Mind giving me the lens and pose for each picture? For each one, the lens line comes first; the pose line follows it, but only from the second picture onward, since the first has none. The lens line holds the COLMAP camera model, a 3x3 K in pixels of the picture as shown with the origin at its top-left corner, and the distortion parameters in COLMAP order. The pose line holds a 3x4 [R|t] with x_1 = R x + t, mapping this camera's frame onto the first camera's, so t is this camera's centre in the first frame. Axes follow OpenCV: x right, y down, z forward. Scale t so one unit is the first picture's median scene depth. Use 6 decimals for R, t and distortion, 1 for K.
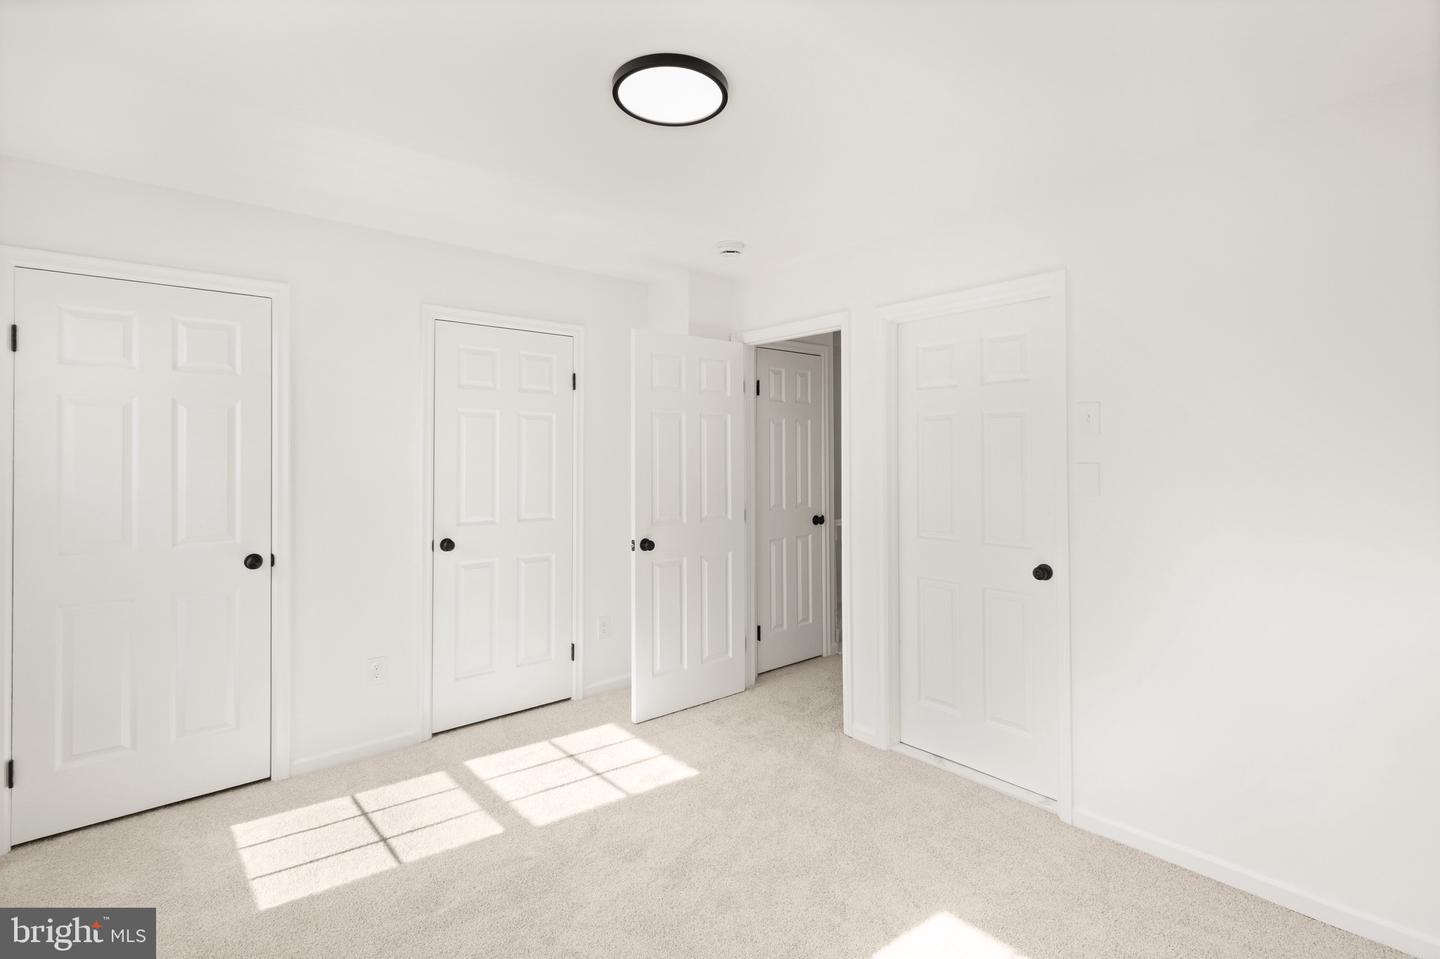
lens RADIAL K [[669.7, 0, 722.2], [0, 669.7, 439.1], [0, 0, 1]] dist [0.011522, -0.003686]
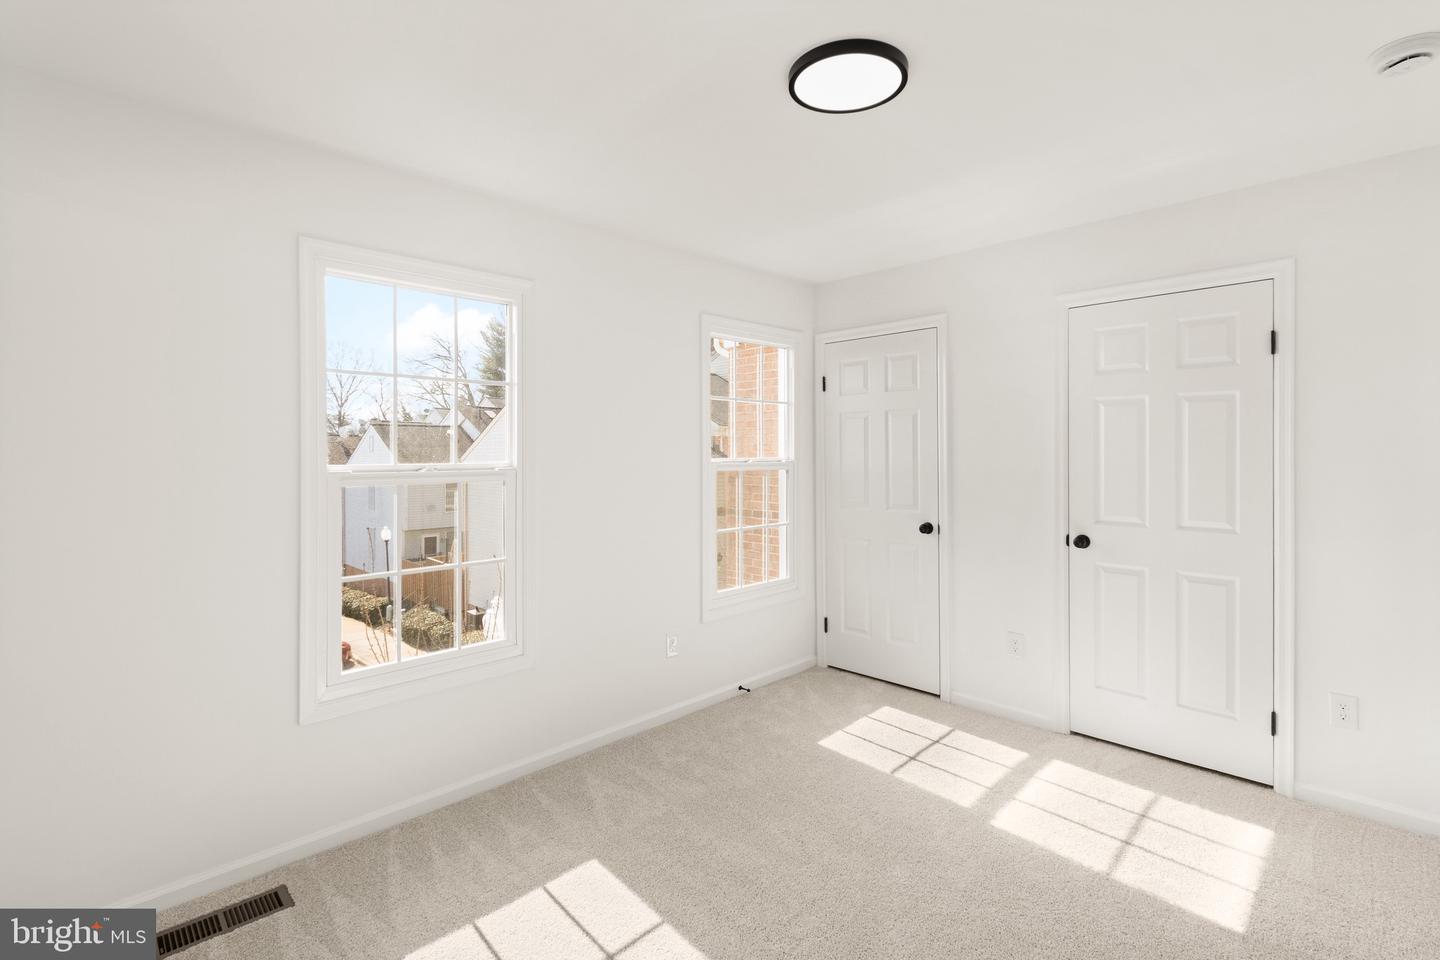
lens RADIAL K [[669.7, 0, 722.4], [0, 669.7, 468.8], [0, 0, 1]] dist [0.011522, -0.003686]
pose [[0.095754, 0.025429, -0.995080, 0.583523], [0.029456, 0.999163, 0.028367, 0.013188], [0.994969, -0.032027, 0.094925, 0.470803]]
